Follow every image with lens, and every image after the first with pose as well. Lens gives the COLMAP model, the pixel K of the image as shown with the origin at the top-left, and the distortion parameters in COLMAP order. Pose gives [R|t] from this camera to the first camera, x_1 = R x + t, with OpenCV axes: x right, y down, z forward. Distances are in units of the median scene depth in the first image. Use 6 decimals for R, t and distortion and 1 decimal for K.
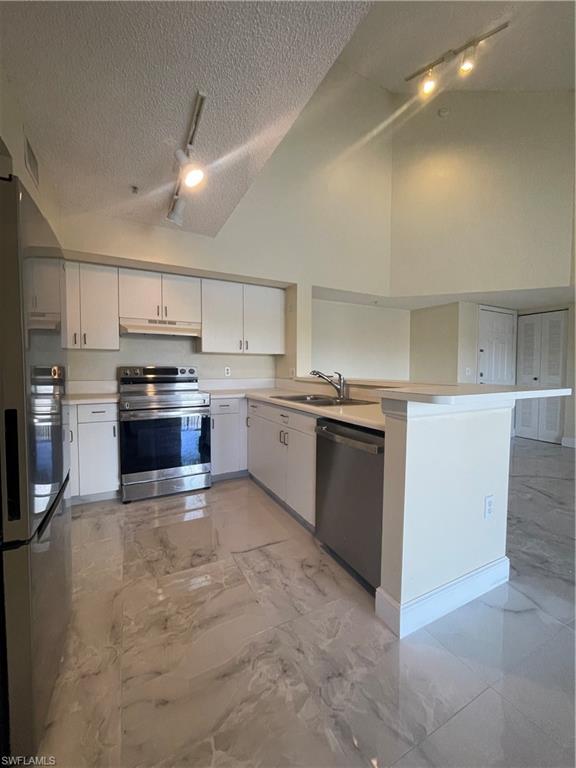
lens RADIAL K [[311.1, 0, 290.6], [0, 311.1, 380.8], [0, 0, 1]] dist [-0.000776, 0.000333]
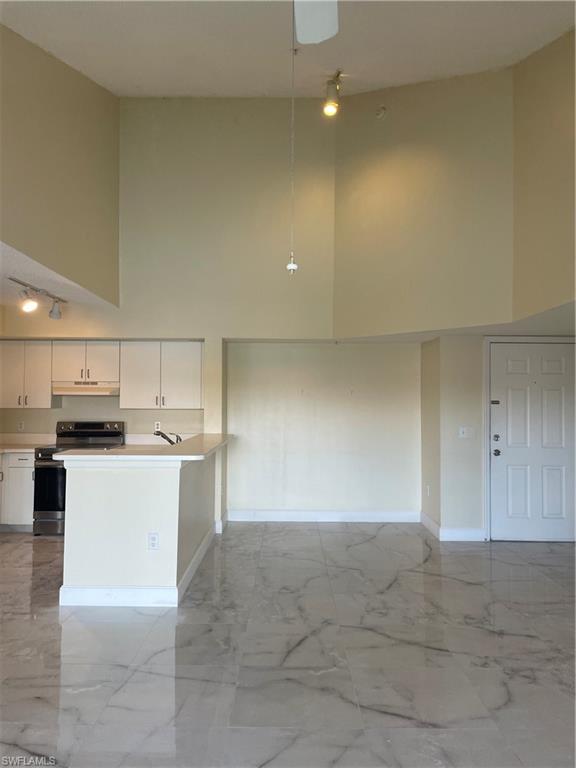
lens RADIAL K [[576.5, 0, 279.6], [0, 576.5, 387.0], [0, 0, 1]] dist [0.080985, -0.100378]
pose [[0.878311, -0.007512, -0.478031, 1.308710], [-0.024029, 0.997919, -0.059832, -0.069917], [0.477486, 0.064038, 0.876303, -0.553785]]
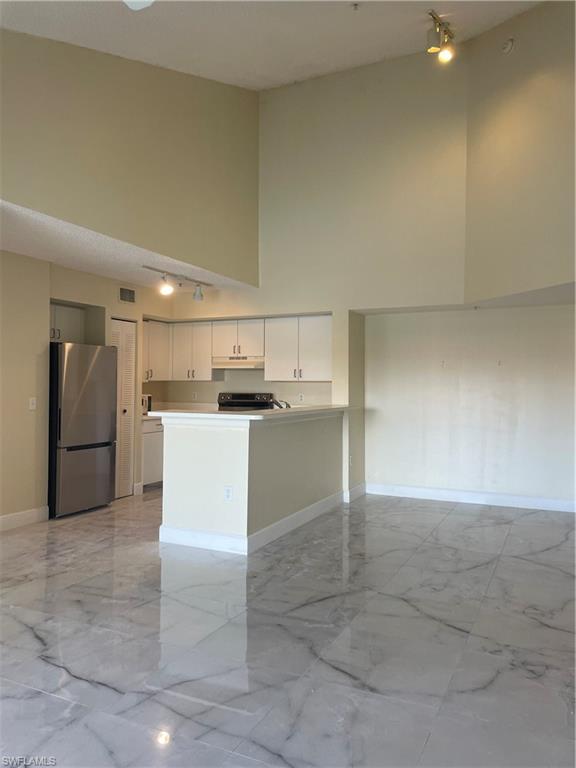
lens RADIAL K [[576.5, 0, 281.2], [0, 576.5, 381.5], [0, 0, 1]] dist [0.080985, -0.100378]
pose [[0.592014, -0.003584, -0.805920, 1.692461], [-0.038474, 0.998724, -0.032703, -0.026112], [0.805009, 0.050367, 0.591120, -0.253202]]
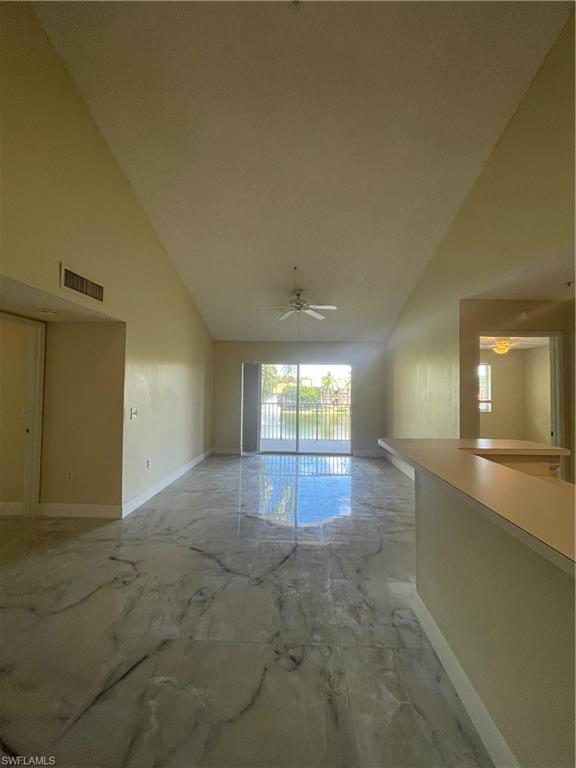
lens RADIAL K [[311.1, 0, 289.5], [0, 311.1, 380.2], [0, 0, 1]] dist [-0.000776, 0.000333]
pose [[-0.867853, 0.003313, 0.496810, 0.309267], [0.007796, 0.999945, 0.006952, -0.136336], [-0.496760, 0.009907, -0.867831, 1.327724]]
